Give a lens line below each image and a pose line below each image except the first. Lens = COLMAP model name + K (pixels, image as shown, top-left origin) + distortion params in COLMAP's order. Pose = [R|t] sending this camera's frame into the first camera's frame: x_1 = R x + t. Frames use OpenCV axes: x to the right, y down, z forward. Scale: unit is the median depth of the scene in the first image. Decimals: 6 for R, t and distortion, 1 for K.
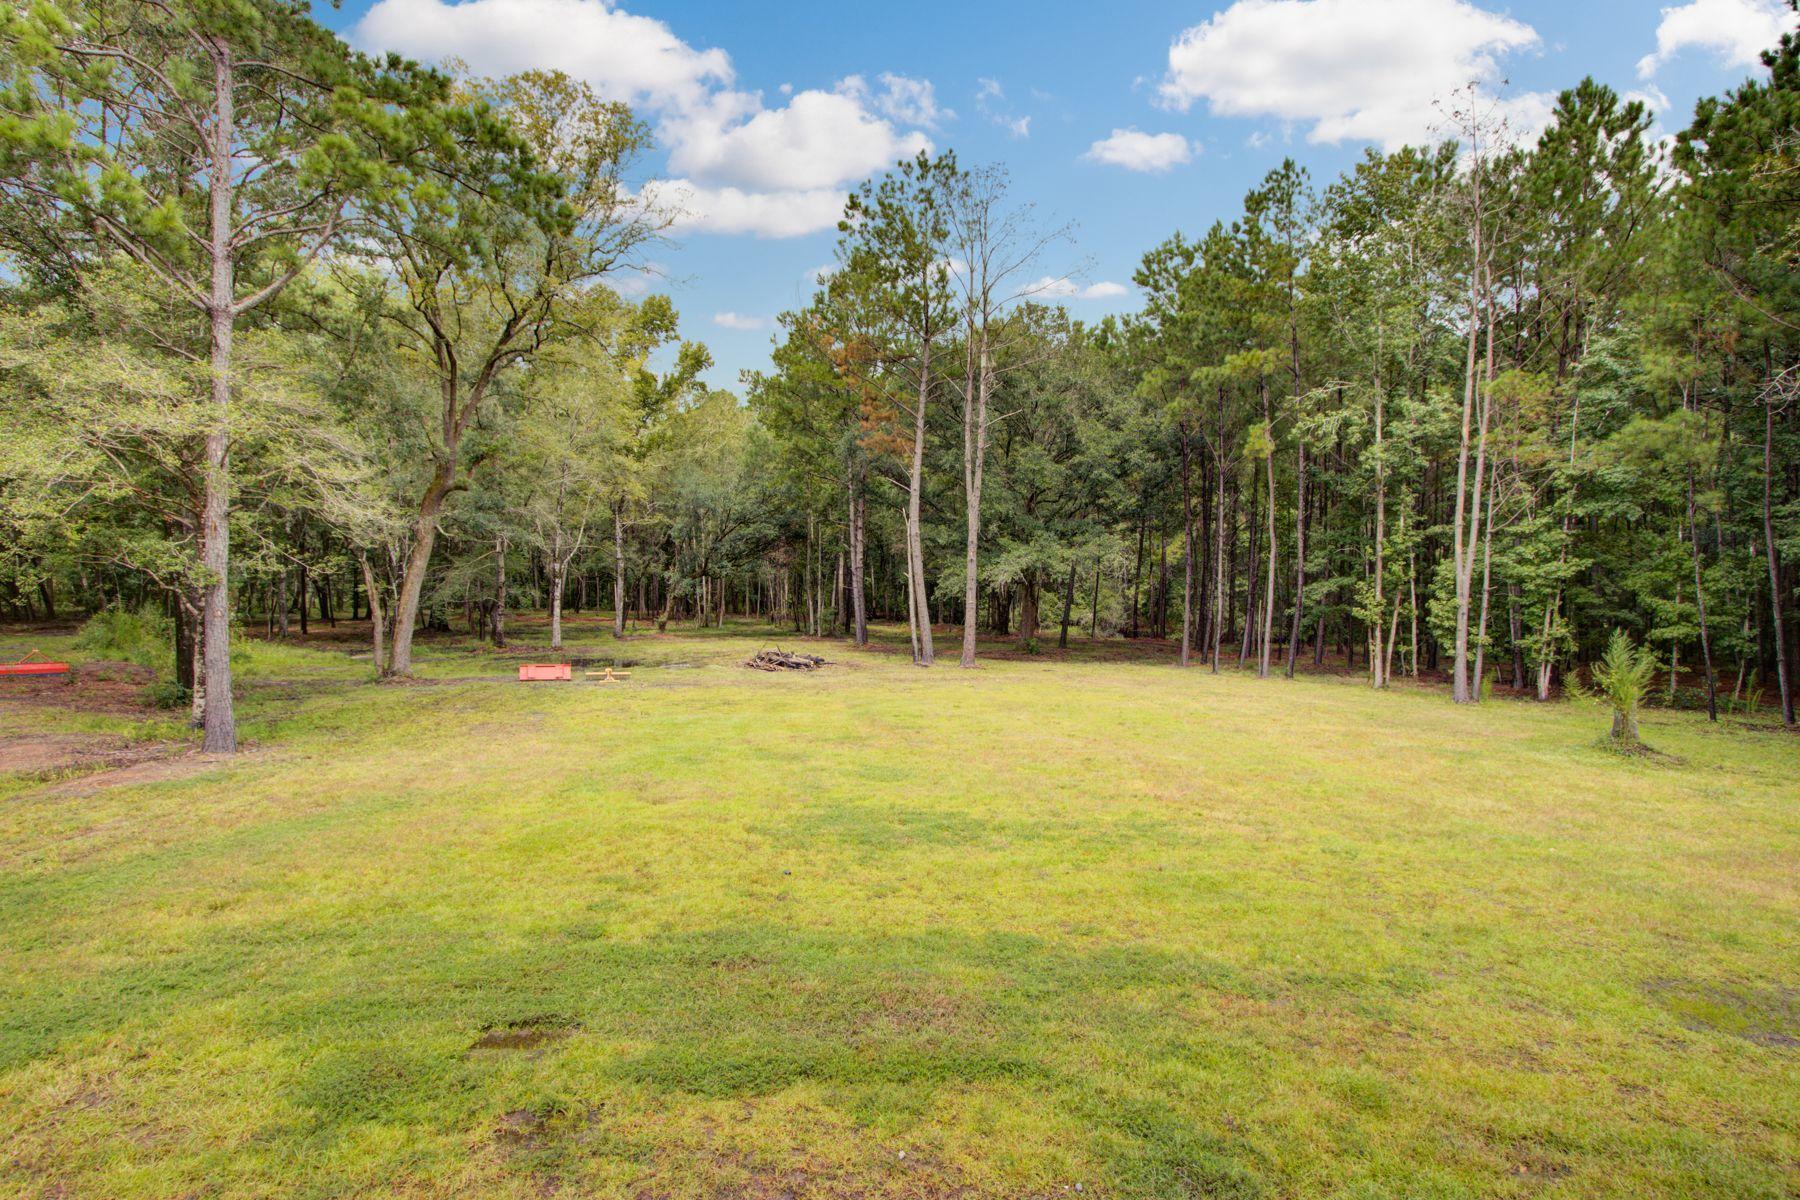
lens RADIAL K [[930.0, 0, 900.1], [0, 930.0, 612.8], [0, 0, 1]] dist [-0.010485, 0.004651]
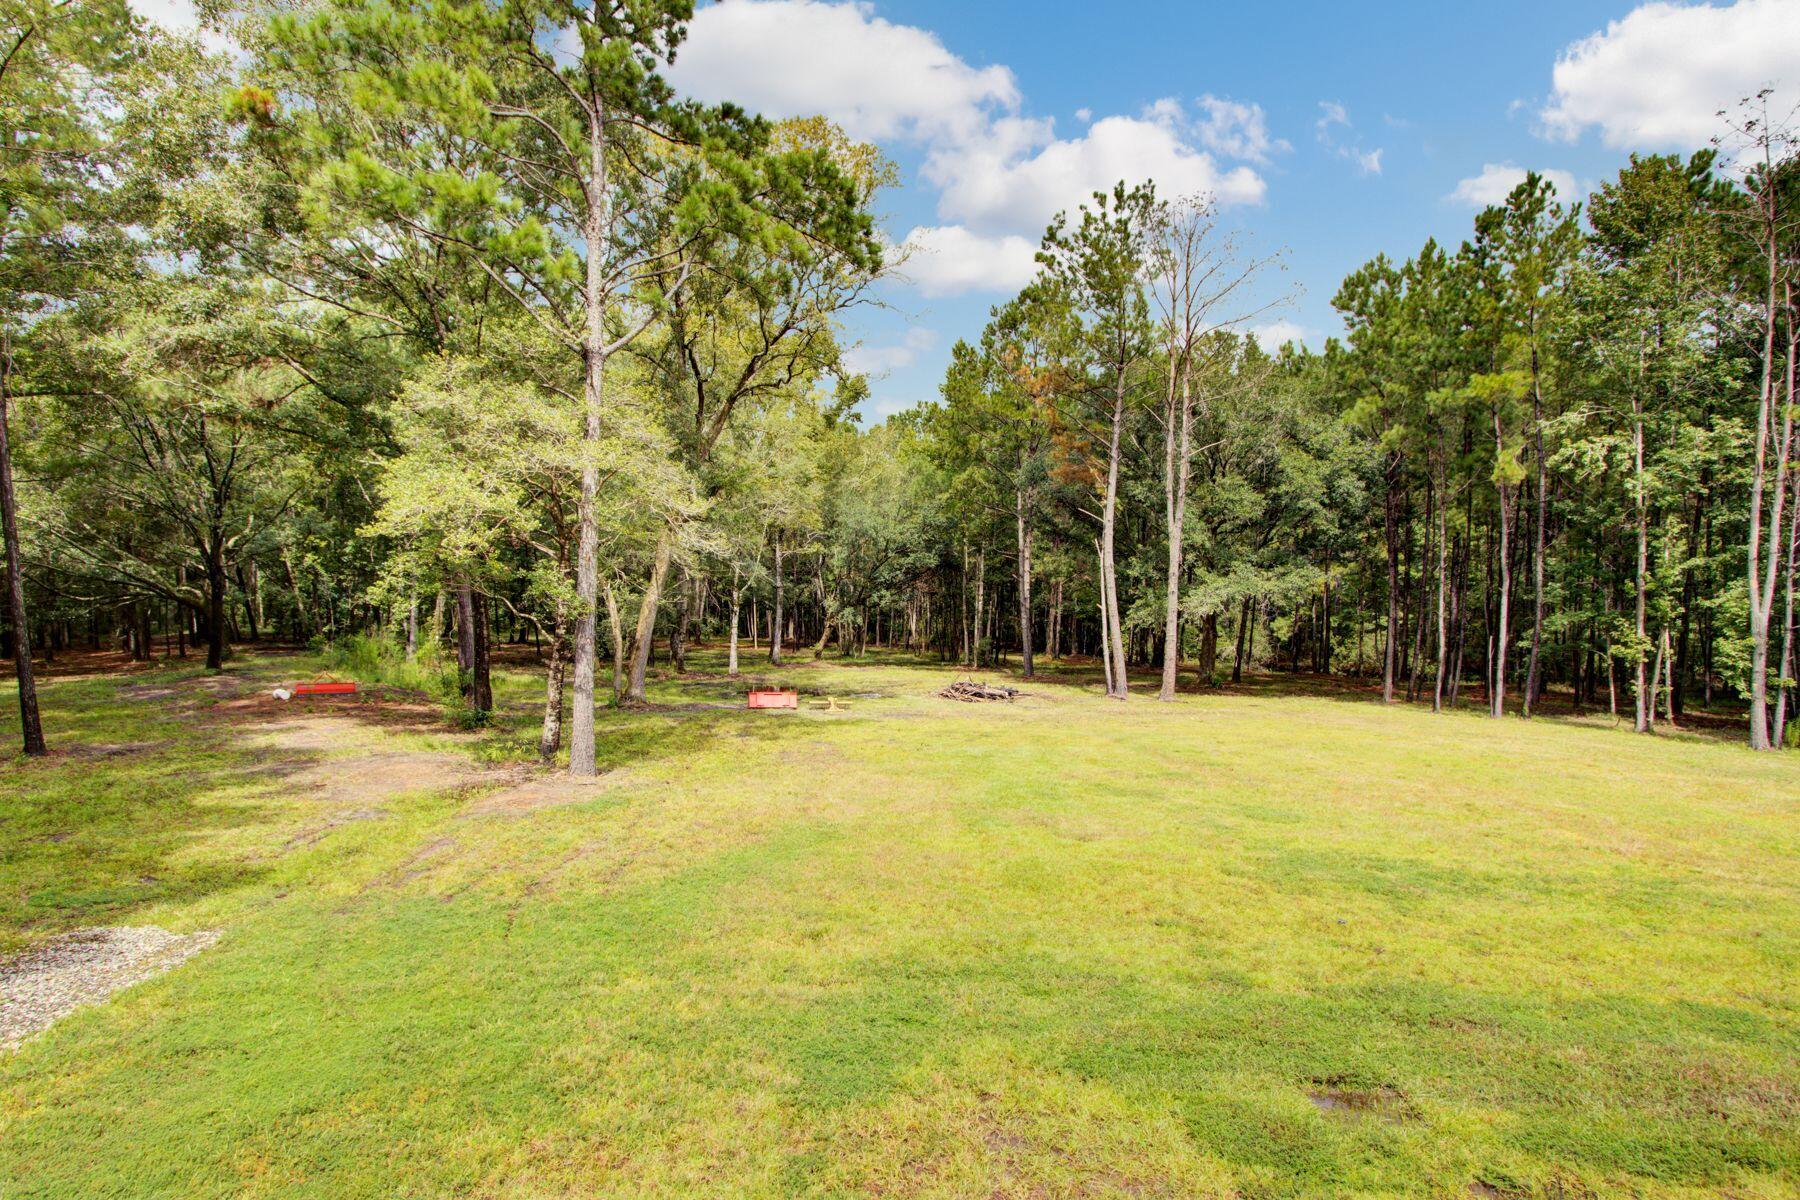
lens RADIAL K [[932.2, 0, 891.9], [0, 932.2, 606.2], [0, 0, 1]] dist [0.019575, -0.005884]
pose [[0.996638, 0.007885, -0.081550, -0.143405], [-0.010897, 0.999272, -0.036559, -0.002103], [0.081202, 0.037325, 0.995999, -0.006066]]
